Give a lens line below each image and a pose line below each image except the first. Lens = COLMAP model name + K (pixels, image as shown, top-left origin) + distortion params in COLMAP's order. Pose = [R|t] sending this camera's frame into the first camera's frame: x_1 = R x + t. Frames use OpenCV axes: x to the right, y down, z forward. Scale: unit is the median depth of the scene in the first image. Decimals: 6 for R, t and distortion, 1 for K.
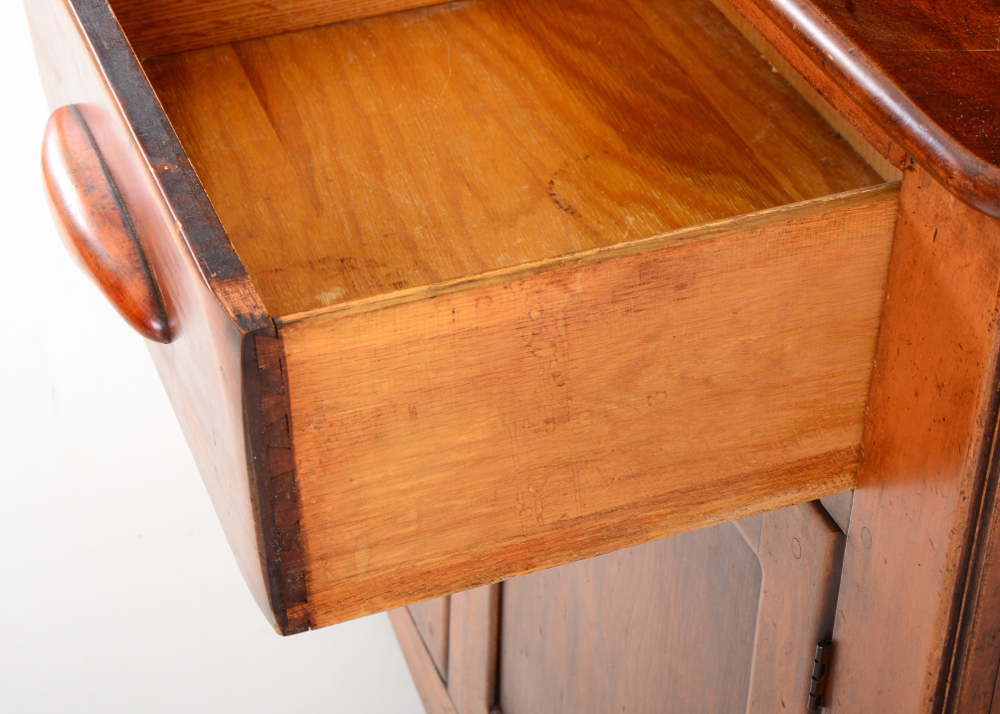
lens RADIAL K [[2254.7, 0, 500.0], [0, 2254.7, 357.0], [0, 0, 1]] dist [0.376769, 0.124039]
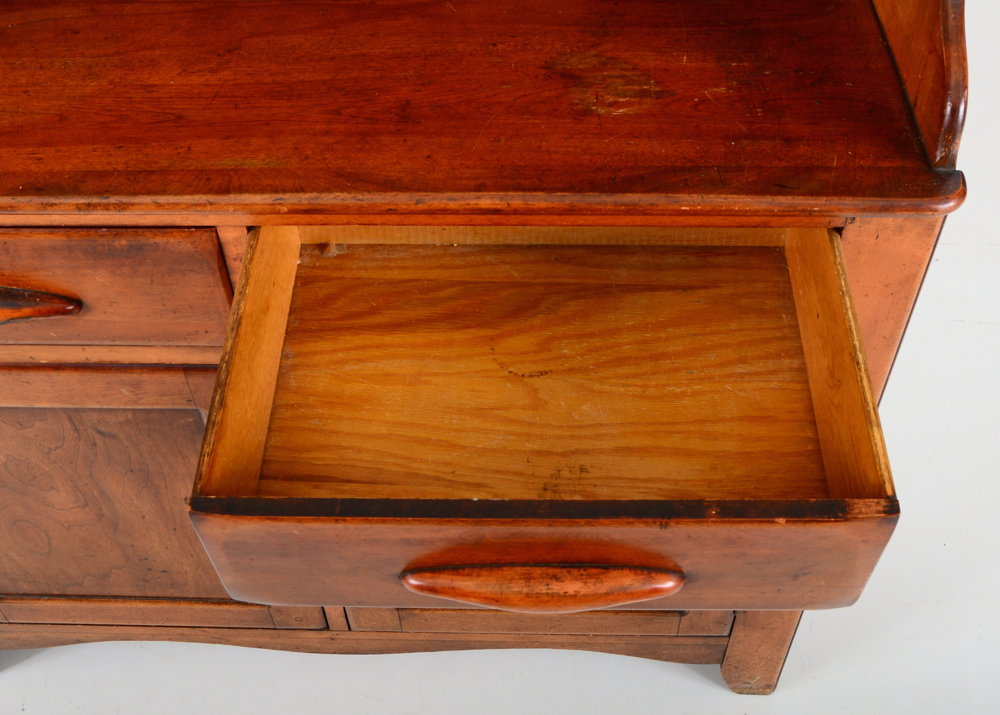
lens RADIAL K [[1096.8, 0, 500.0], [0, 1096.8, 357.5], [0, 0, 1]] dist [-0.105685, 0.156770]
pose [[0.358160, -0.728544, 0.583904, -0.445783], [0.545038, 0.670919, 0.502793, -0.492022], [-0.758060, 0.138170, 0.637381, 0.442928]]
